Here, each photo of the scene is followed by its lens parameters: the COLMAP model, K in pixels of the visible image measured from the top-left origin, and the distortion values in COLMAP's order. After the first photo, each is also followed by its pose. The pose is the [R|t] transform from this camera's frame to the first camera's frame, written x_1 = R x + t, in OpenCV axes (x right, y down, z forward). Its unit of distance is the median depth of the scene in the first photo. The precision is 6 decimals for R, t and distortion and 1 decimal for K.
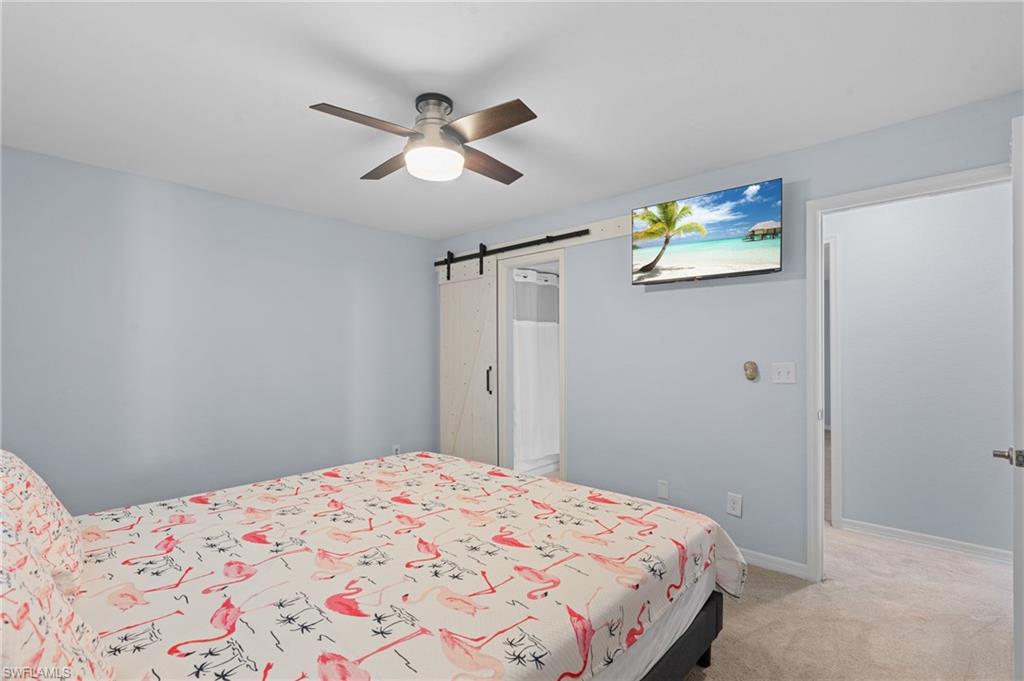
lens RADIAL K [[463.1, 0, 507.4], [0, 463.1, 350.0], [0, 0, 1]] dist [-0.001712, 0.001252]
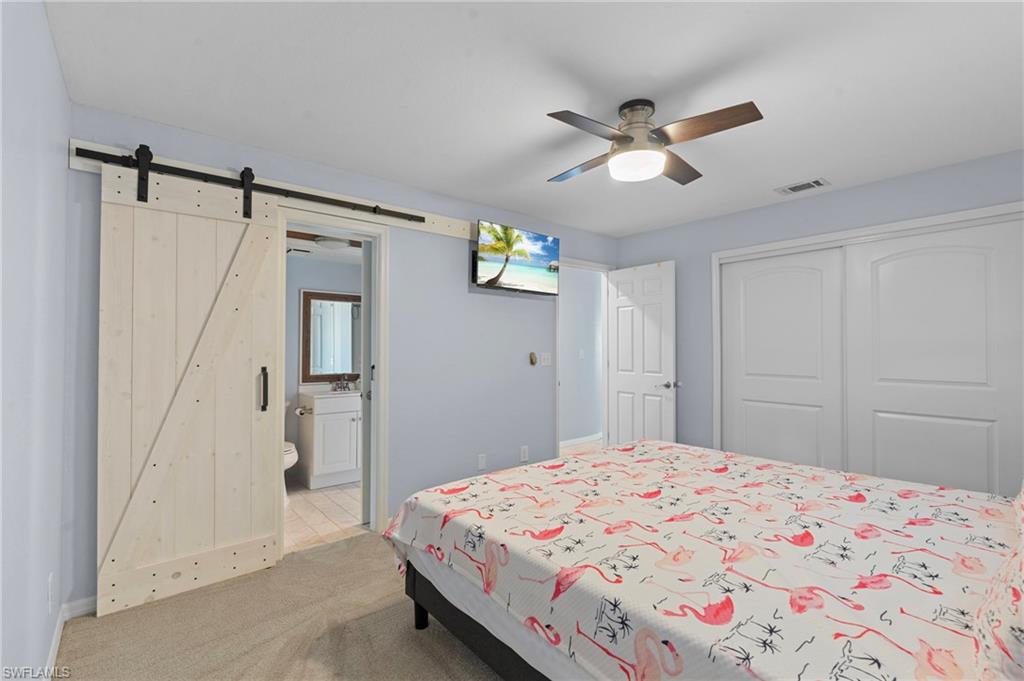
lens RADIAL K [[463.1, 0, 509.7], [0, 463.1, 337.1], [0, 0, 1]] dist [-0.001712, 0.001252]
pose [[0.116725, 0.021396, 0.992934, -0.906217], [-0.001160, 0.999770, -0.021407, 0.008691], [-0.993164, 0.001347, 0.116723, 0.861978]]
